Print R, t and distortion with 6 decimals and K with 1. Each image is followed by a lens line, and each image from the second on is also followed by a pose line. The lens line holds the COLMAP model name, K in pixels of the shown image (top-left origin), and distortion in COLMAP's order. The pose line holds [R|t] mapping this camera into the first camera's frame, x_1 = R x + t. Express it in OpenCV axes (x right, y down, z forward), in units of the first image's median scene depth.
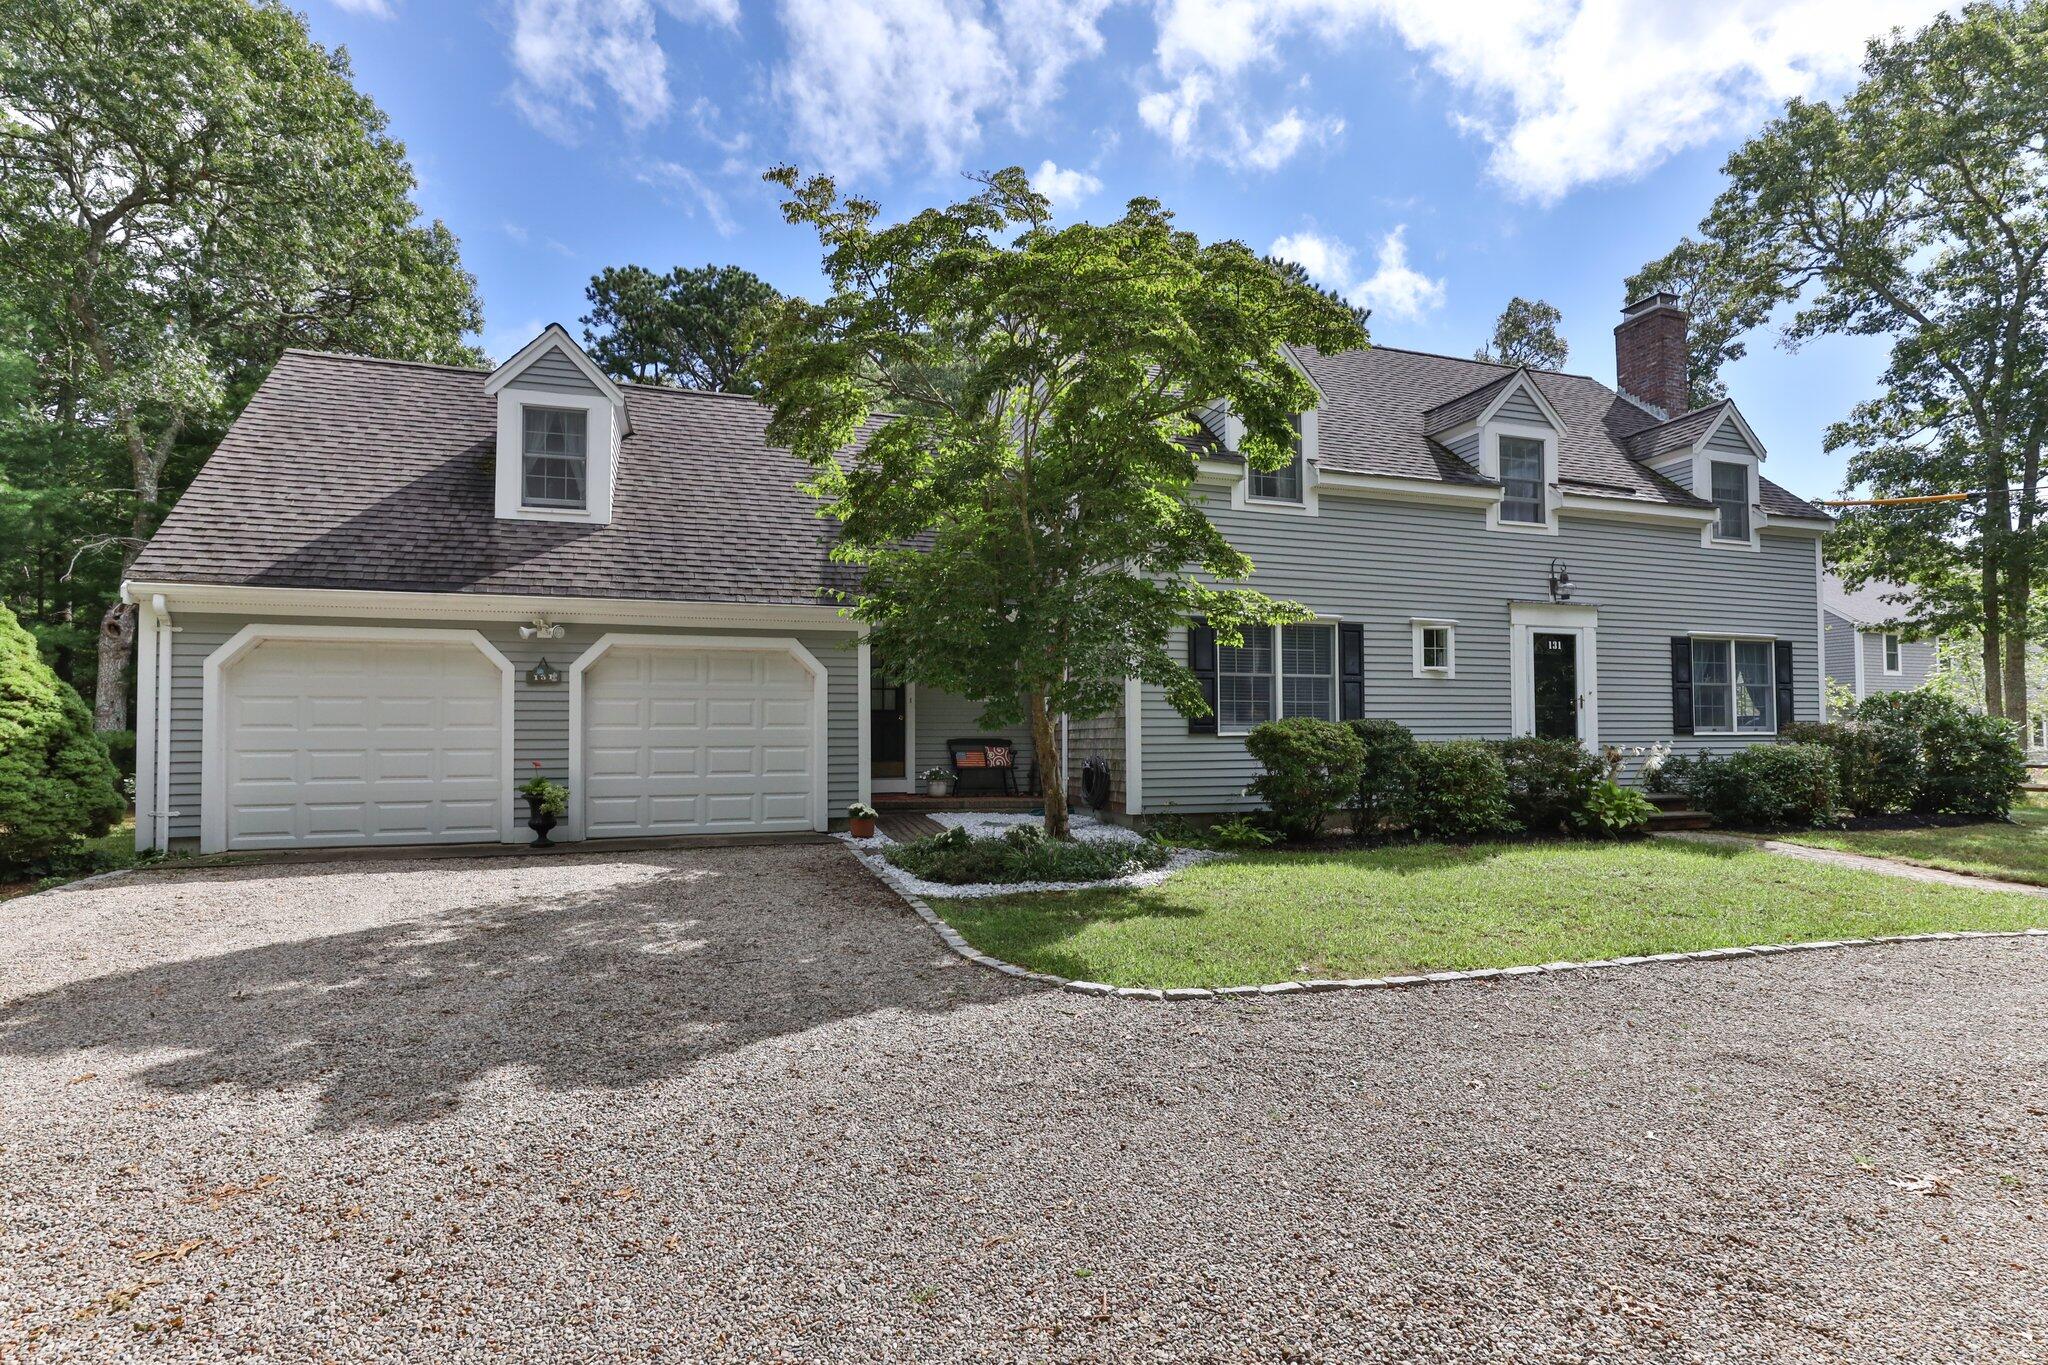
lens RADIAL K [[921.1, 0, 1026.3], [0, 921.1, 716.3], [0, 0, 1]] dist [-0.009894, 0.003032]
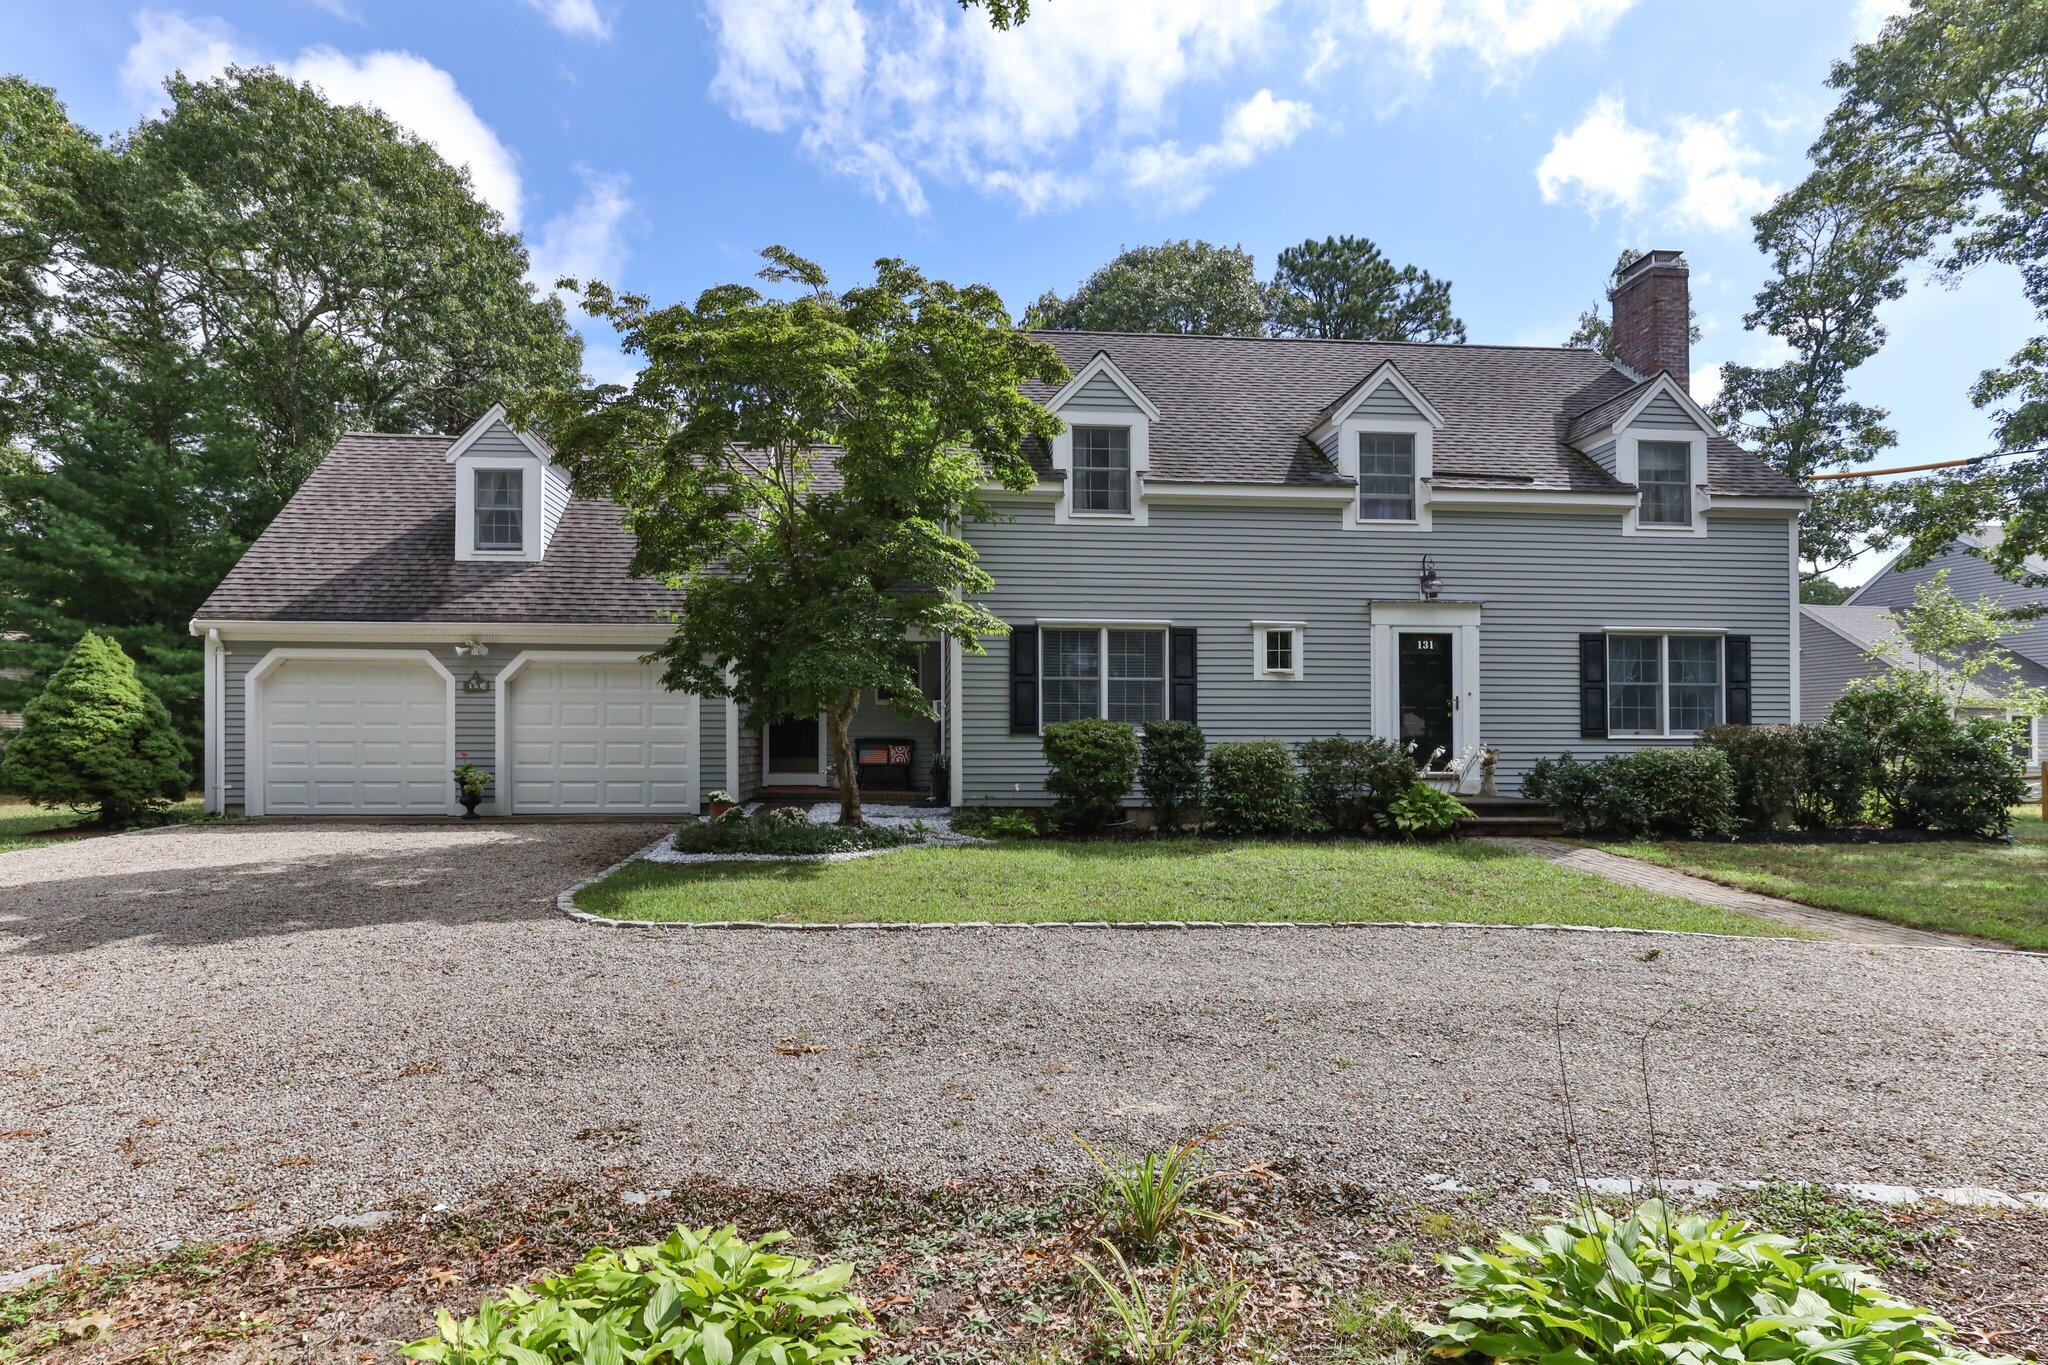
lens RADIAL K [[936.6, 0, 1011.7], [0, 936.6, 743.1], [0, 0, 1]] dist [-0.009889, 0.003314]
pose [[0.973213, 0.006757, -0.229807, 0.394982], [-0.001436, 0.999727, 0.023316, 0.004102], [0.229902, -0.022361, 0.972957, -0.069602]]
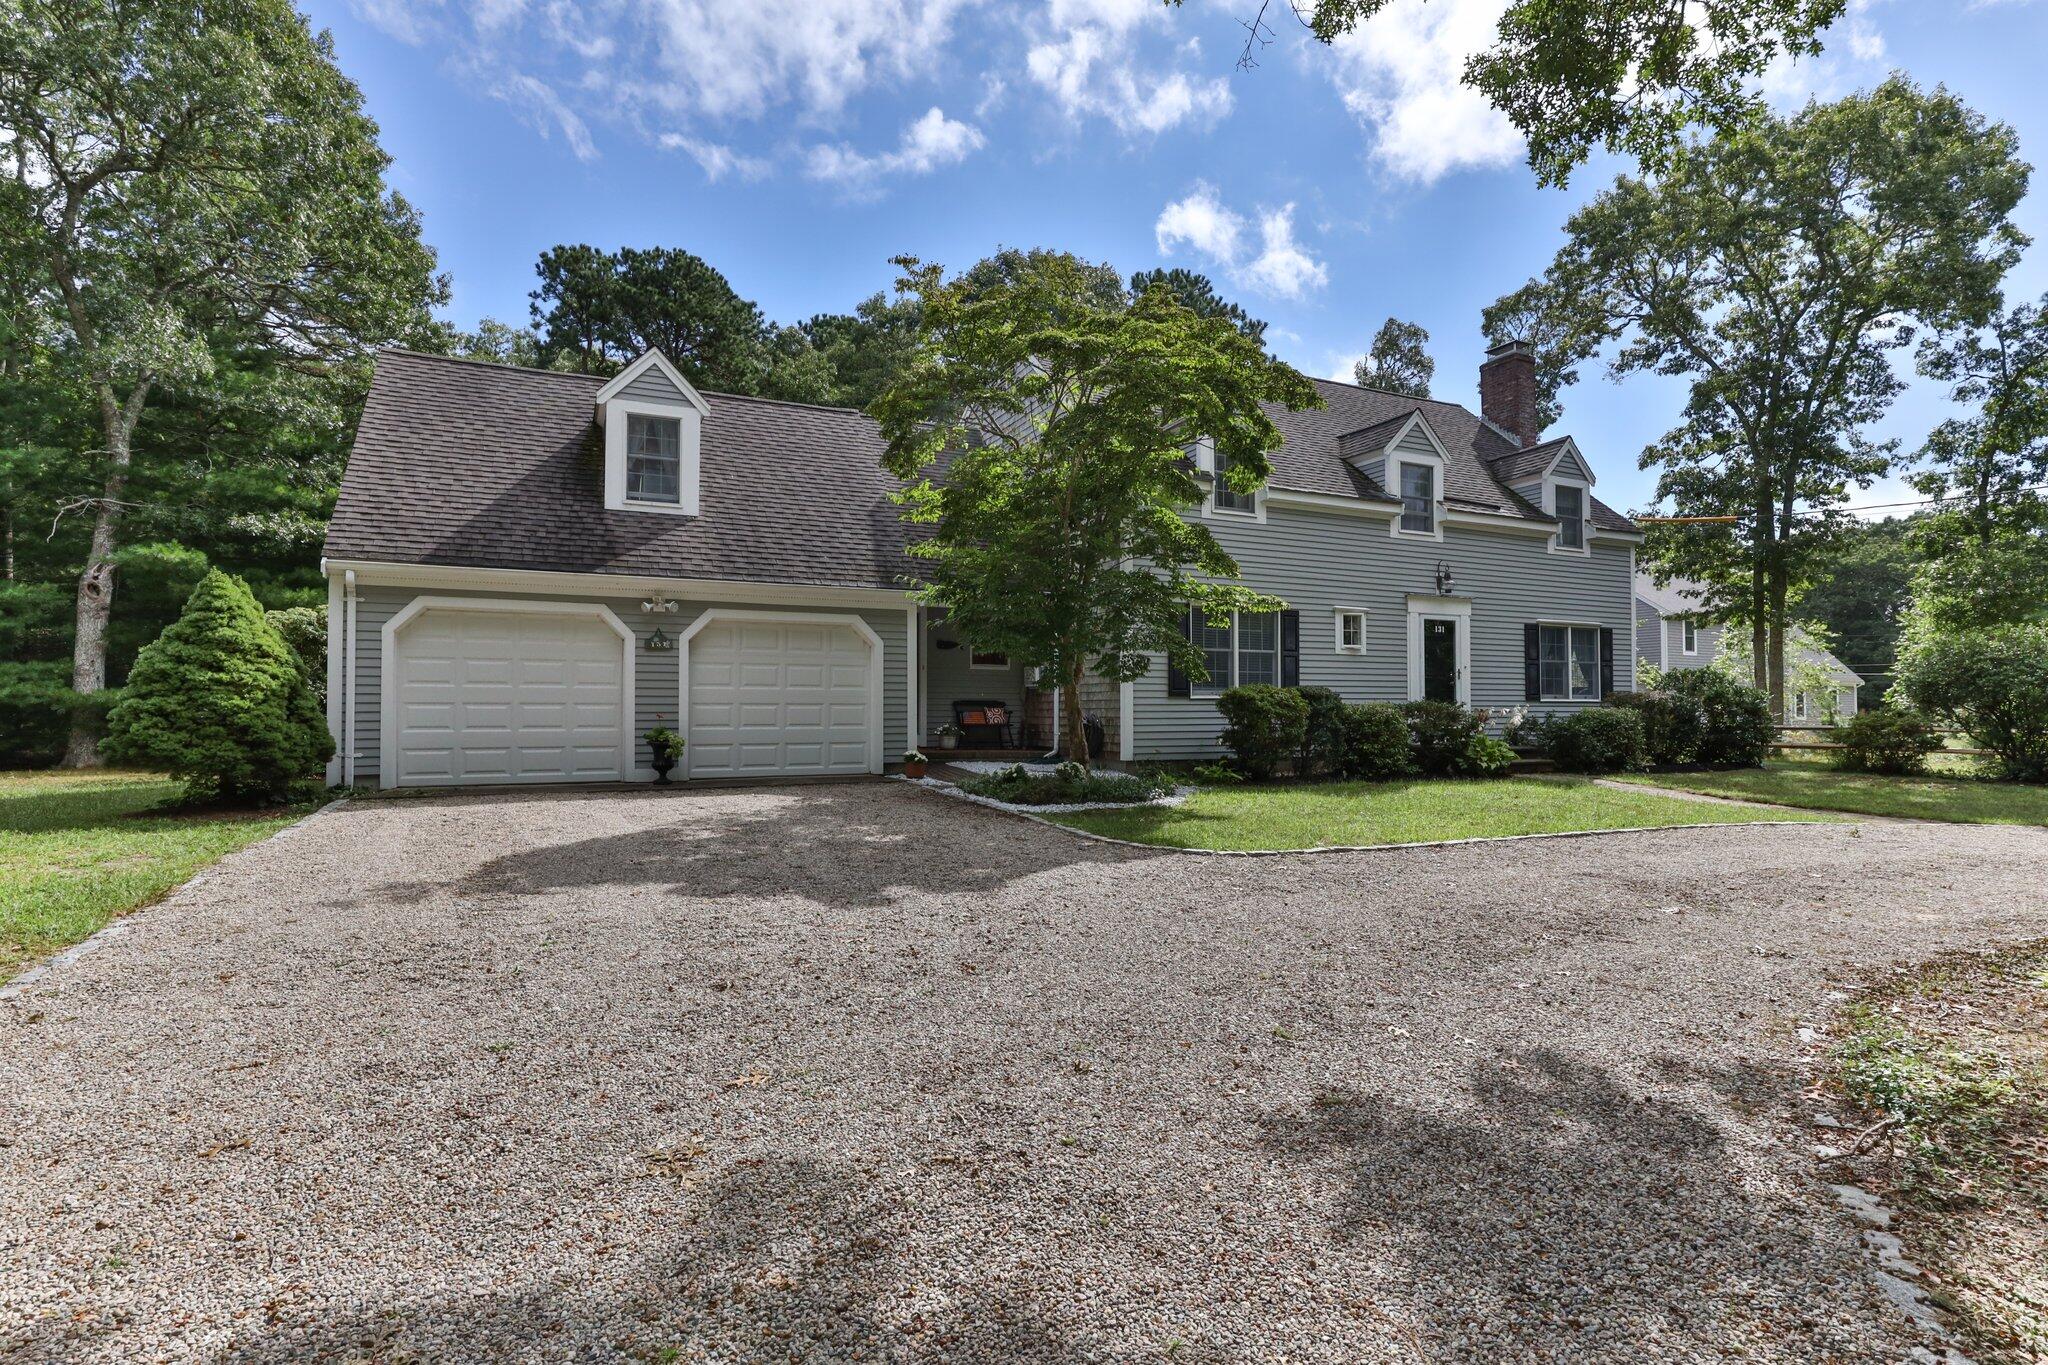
lens RADIAL K [[936.6, 0, 996.8], [0, 936.6, 693.4], [0, 0, 1]] dist [-0.009889, 0.003314]
pose [[0.993411, 0.007887, 0.114332, -0.181403], [-0.008476, 0.999953, 0.004669, 0.009838], [-0.114290, -0.005607, 0.993432, -0.213107]]
